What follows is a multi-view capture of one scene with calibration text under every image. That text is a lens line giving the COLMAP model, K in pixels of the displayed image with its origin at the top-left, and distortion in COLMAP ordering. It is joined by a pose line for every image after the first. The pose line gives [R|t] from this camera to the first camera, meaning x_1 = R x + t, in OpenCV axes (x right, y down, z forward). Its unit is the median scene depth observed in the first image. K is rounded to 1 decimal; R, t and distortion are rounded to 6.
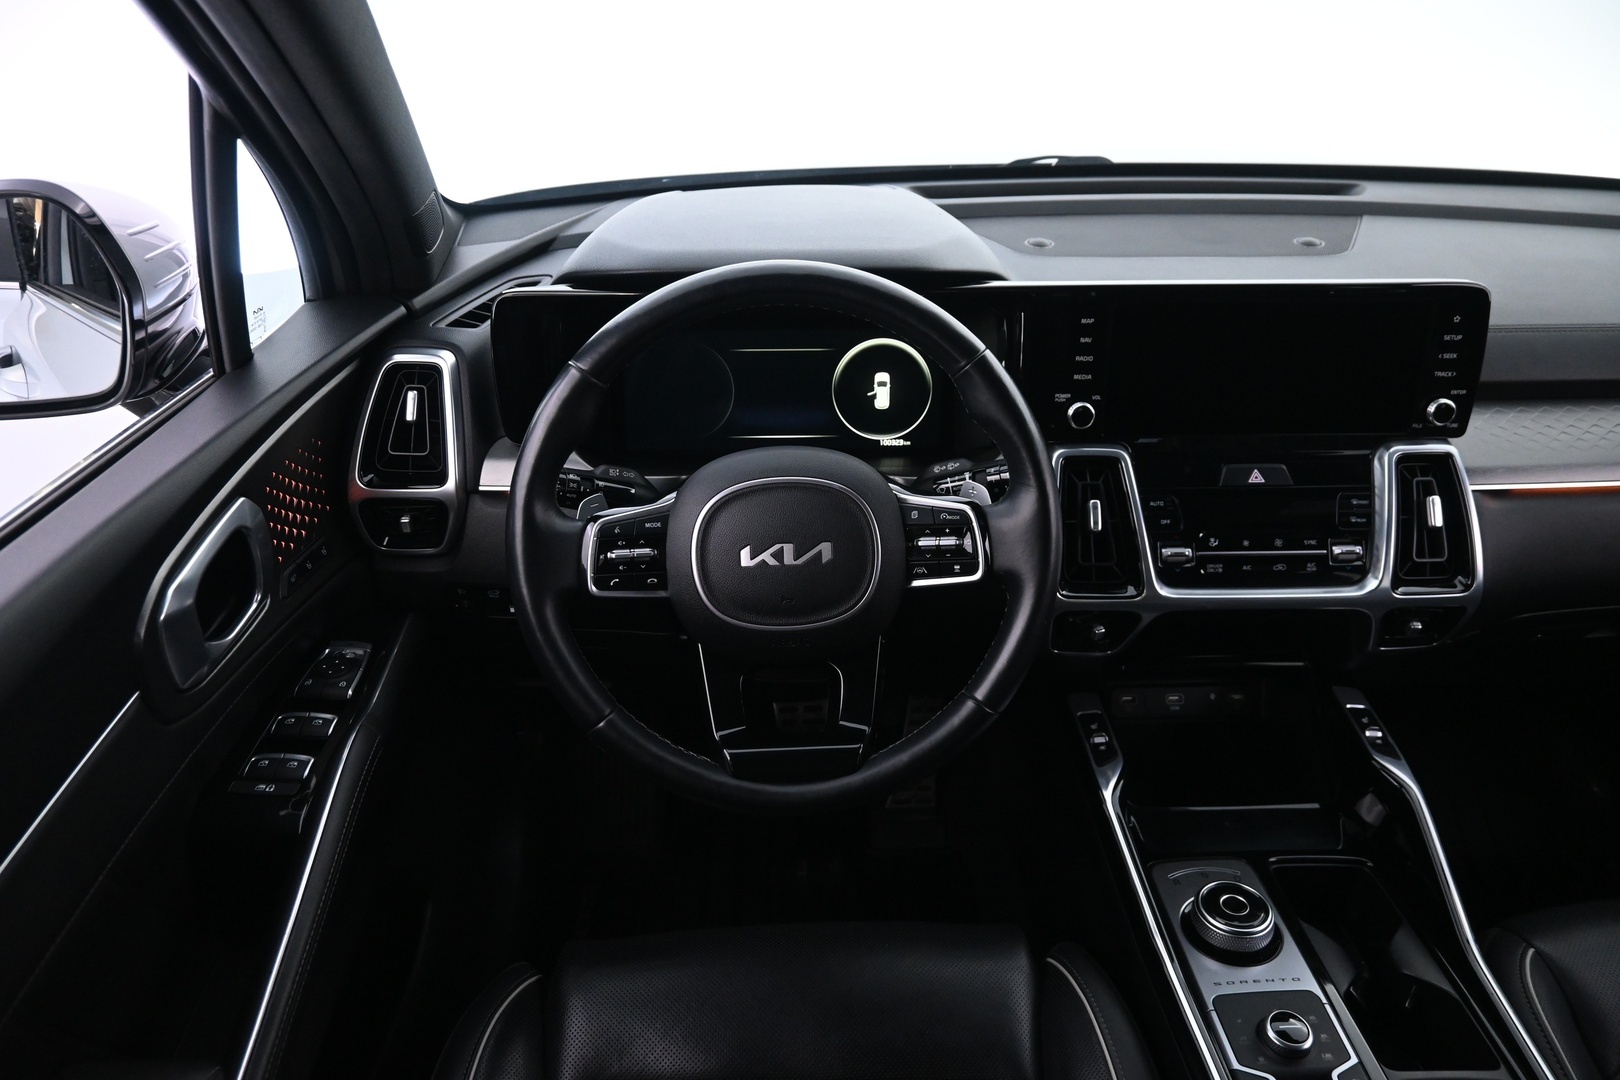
lens RADIAL K [[1100.5, 0, 810.0], [0, 1100.5, 540.0], [0, 0, 1]] dist [0.001588, -0.015335]
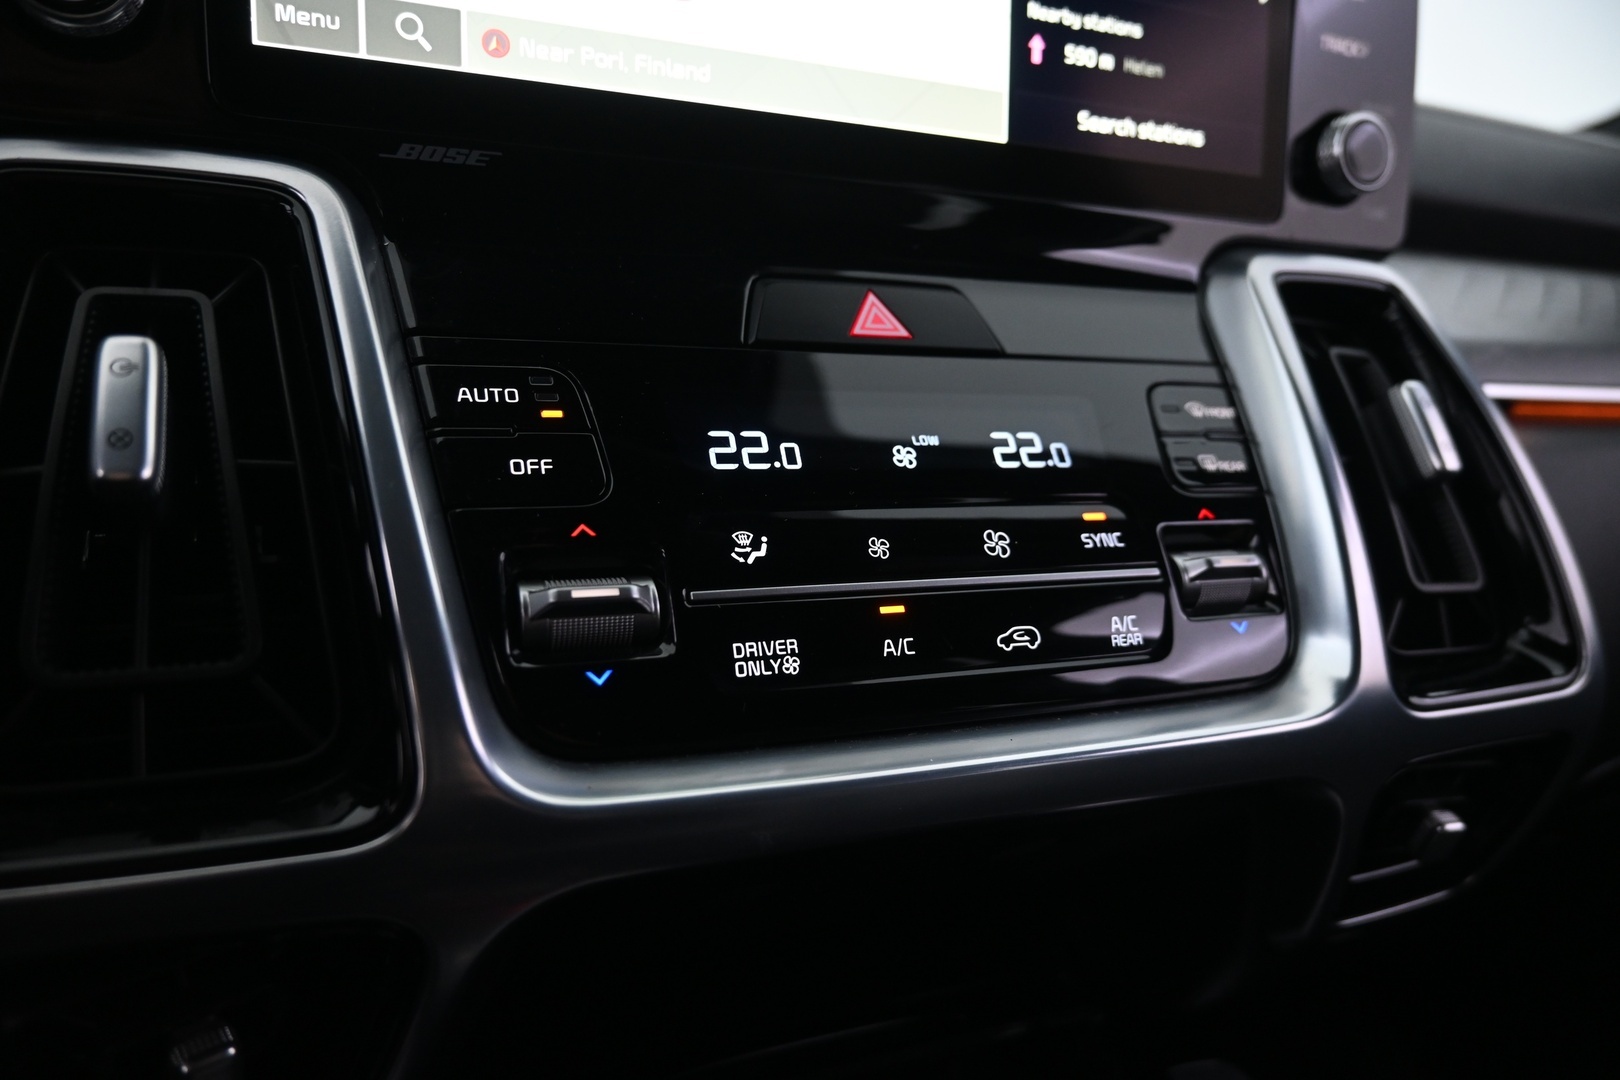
lens RADIAL K [[1100.5, 0, 810.0], [0, 1100.5, 540.0], [0, 0, 1]] dist [0.001588, -0.015335]
pose [[0.929314, -0.023845, 0.368520, 0.295001], [0.124543, 0.959687, -0.251971, 0.059406], [-0.347656, 0.280057, 0.894820, 0.792652]]
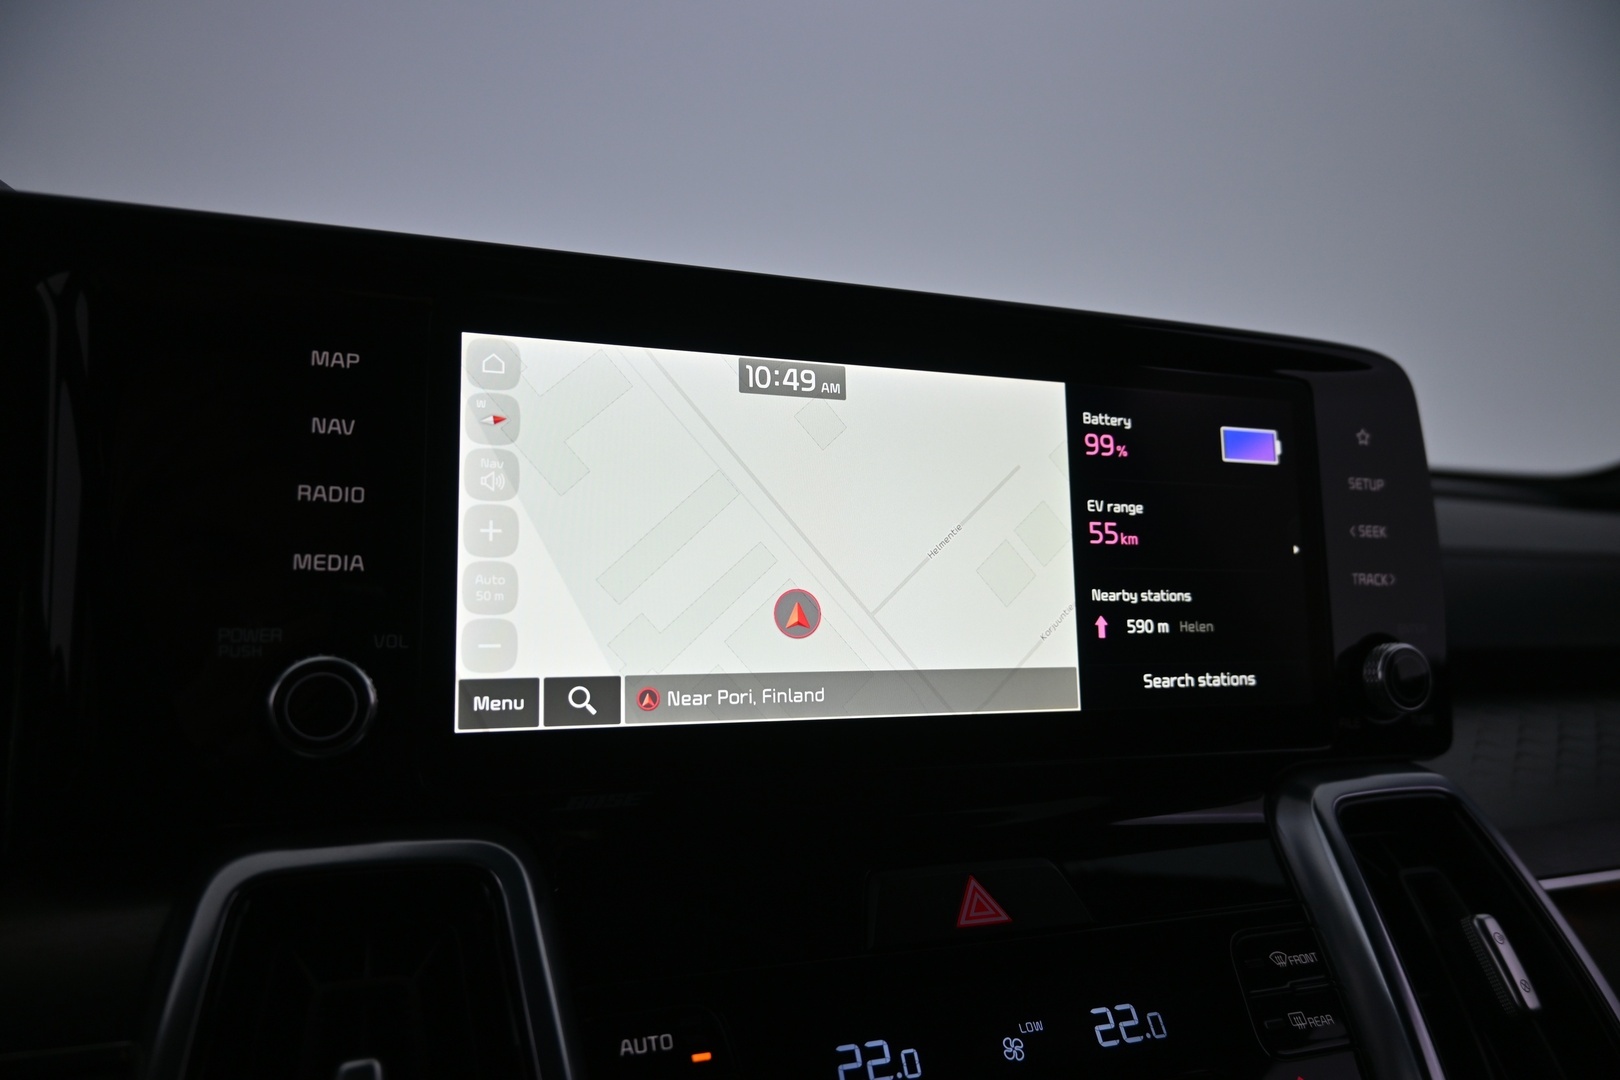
lens RADIAL K [[1100.5, 0, 810.0], [0, 1100.5, 540.0], [0, 0, 1]] dist [0.001588, -0.015335]
pose [[0.947422, 0.023761, 0.319102, 0.269511], [0.133468, 0.877003, -0.461575, -0.013215], [-0.290821, 0.479896, 0.827721, 0.731230]]
